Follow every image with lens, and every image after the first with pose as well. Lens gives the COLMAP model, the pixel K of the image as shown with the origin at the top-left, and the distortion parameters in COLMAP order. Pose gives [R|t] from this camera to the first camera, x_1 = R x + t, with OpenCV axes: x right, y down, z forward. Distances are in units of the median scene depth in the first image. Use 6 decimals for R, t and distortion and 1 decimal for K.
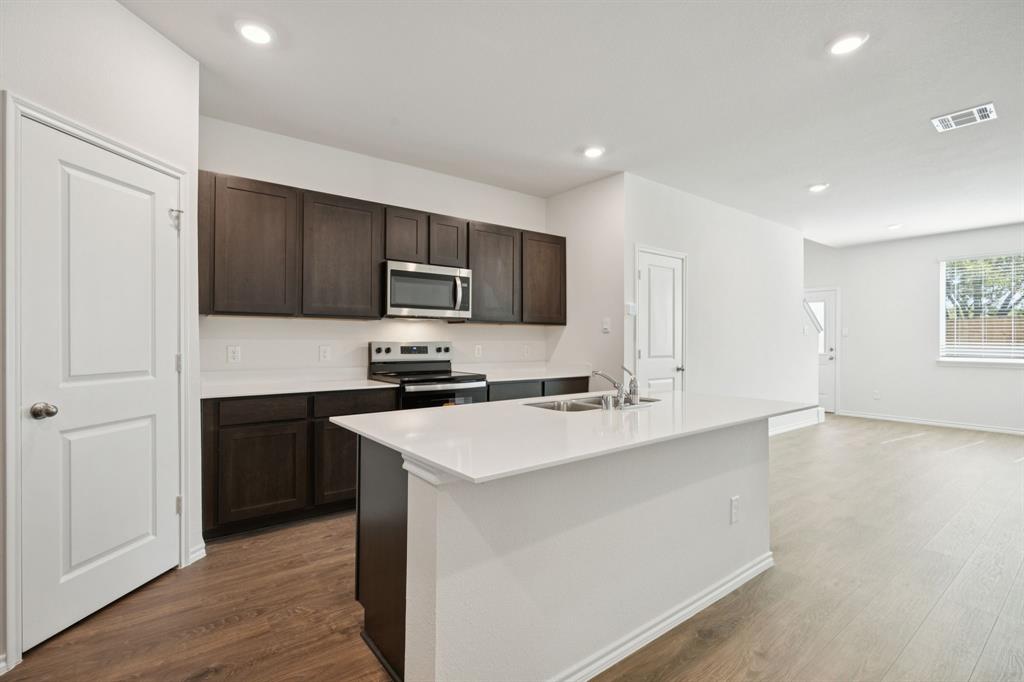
lens RADIAL K [[469.1, 0, 512.0], [0, 469.1, 341.0], [0, 0, 1]] dist [-0.012431, -0.000309]
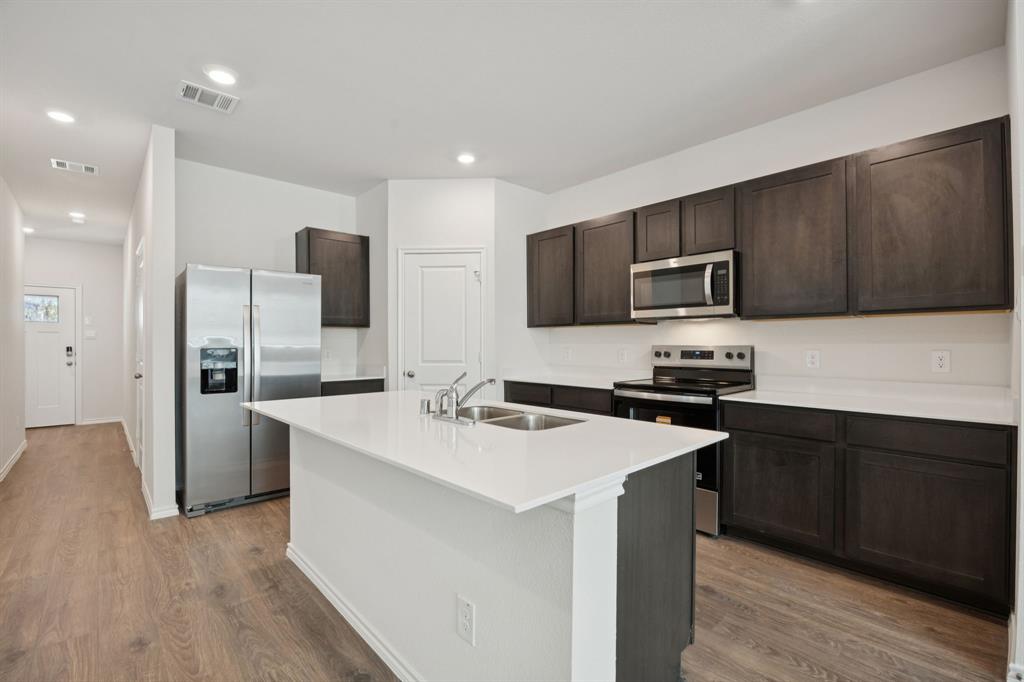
lens RADIAL K [[462.8, 0, 496.2], [0, 462.8, 338.7], [0, 0, 1]] dist [-0.004593, -0.000449]
pose [[0.067191, -0.014872, -0.997629, 0.649149], [0.000564, 0.999889, -0.014868, 0.001618], [0.997740, 0.000437, 0.067192, 0.594056]]
